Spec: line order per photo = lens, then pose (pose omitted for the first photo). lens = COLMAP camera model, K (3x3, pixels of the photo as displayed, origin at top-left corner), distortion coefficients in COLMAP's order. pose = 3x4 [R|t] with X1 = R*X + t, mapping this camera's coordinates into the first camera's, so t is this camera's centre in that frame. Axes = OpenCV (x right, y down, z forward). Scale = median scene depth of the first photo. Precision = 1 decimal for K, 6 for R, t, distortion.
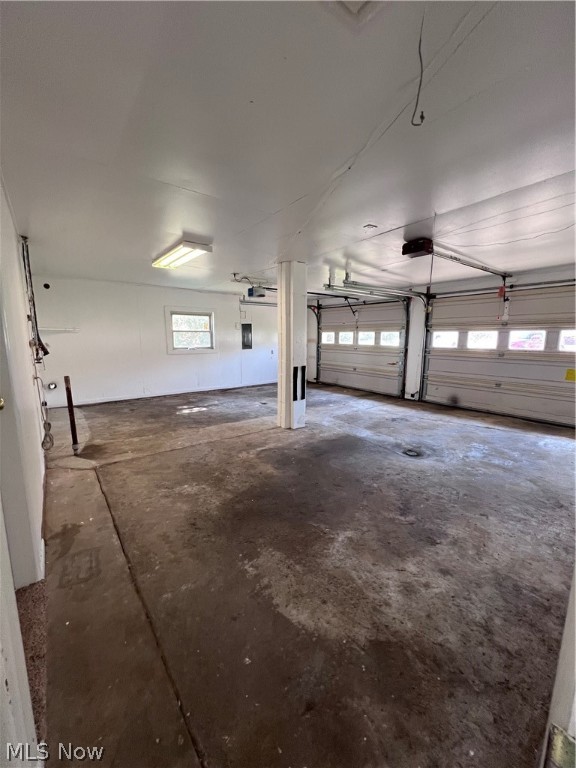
lens RADIAL K [[307.7, 0, 287.0], [0, 307.7, 384.8], [0, 0, 1]] dist [0.000329, 0.000219]
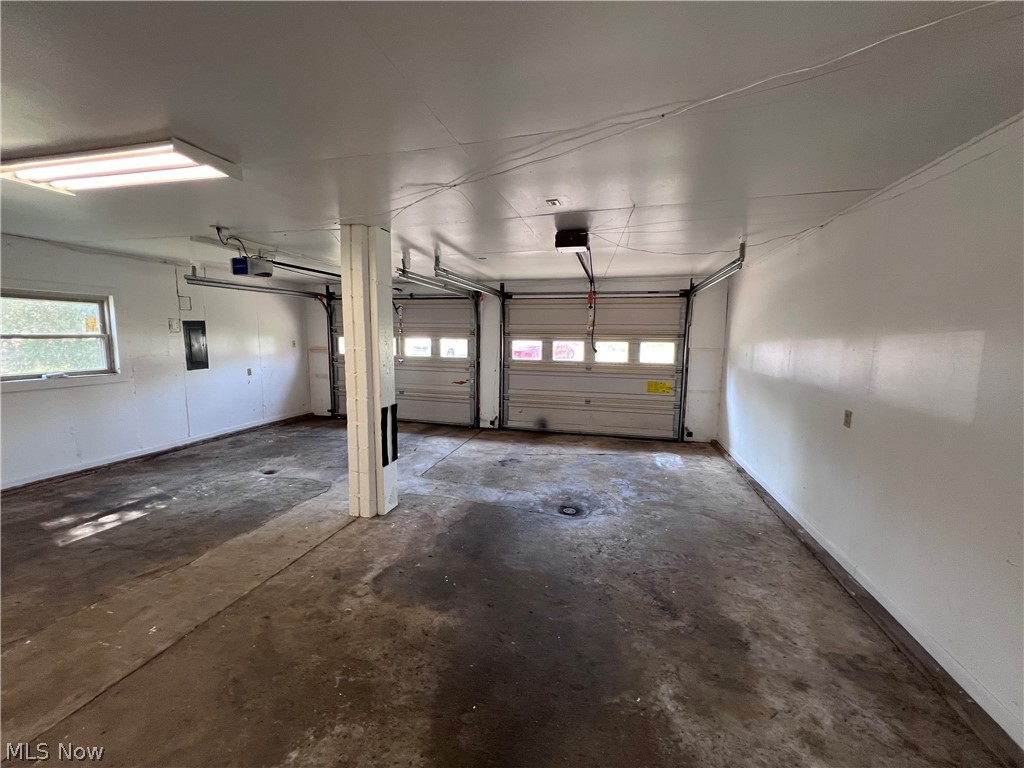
lens RADIAL K [[410.3, 0, 512.3], [0, 410.3, 385.4], [0, 0, 1]] dist [0.000329, 0.000219]
pose [[0.786011, -0.067685, 0.614496, -0.222776], [0.085493, 0.996339, 0.000389, -0.070102], [-0.612272, 0.052229, 0.788920, 0.210661]]
